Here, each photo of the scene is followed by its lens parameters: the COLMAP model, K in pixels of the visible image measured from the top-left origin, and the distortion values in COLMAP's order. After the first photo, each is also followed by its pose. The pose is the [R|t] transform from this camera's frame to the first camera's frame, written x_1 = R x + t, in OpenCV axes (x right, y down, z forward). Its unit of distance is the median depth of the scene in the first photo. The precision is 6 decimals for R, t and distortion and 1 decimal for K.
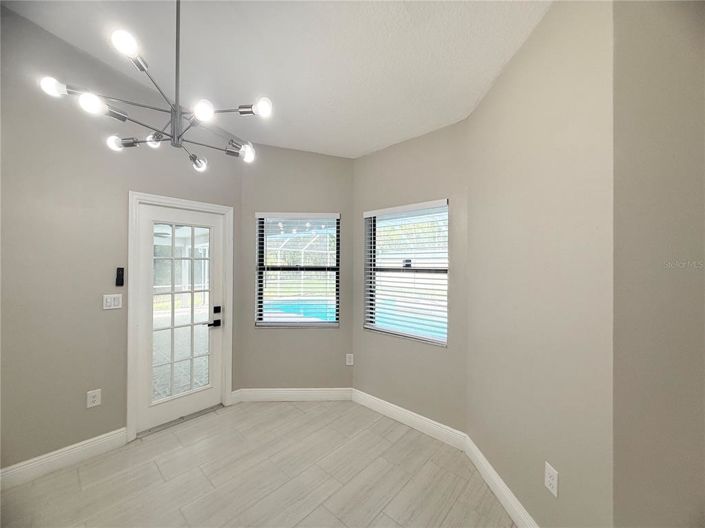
lens RADIAL K [[280.3, 0, 352.5], [0, 280.3, 264.2], [0, 0, 1]] dist [0.004273, 0.000057]
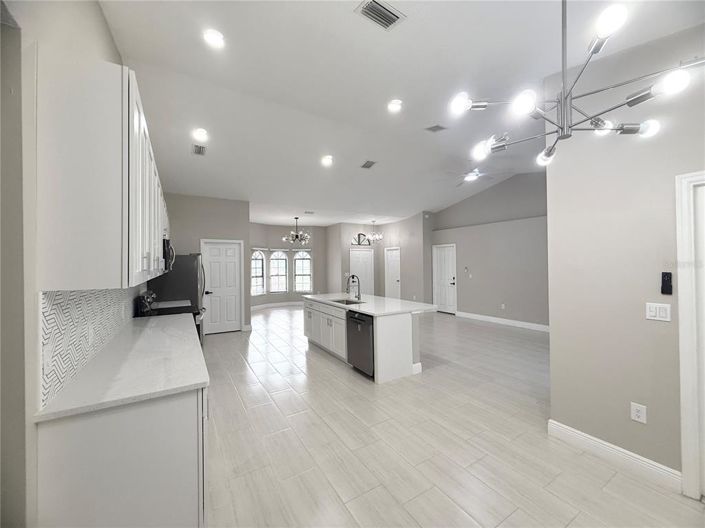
lens RADIAL K [[280.3, 0, 354.3], [0, 280.3, 264.6], [0, 0, 1]] dist [0.004273, 0.000057]
pose [[-0.262010, -0.009793, -0.965015, 0.217204], [0.003408, 0.999933, -0.011072, -0.003982], [0.965059, -0.006190, -0.261960, 0.327902]]
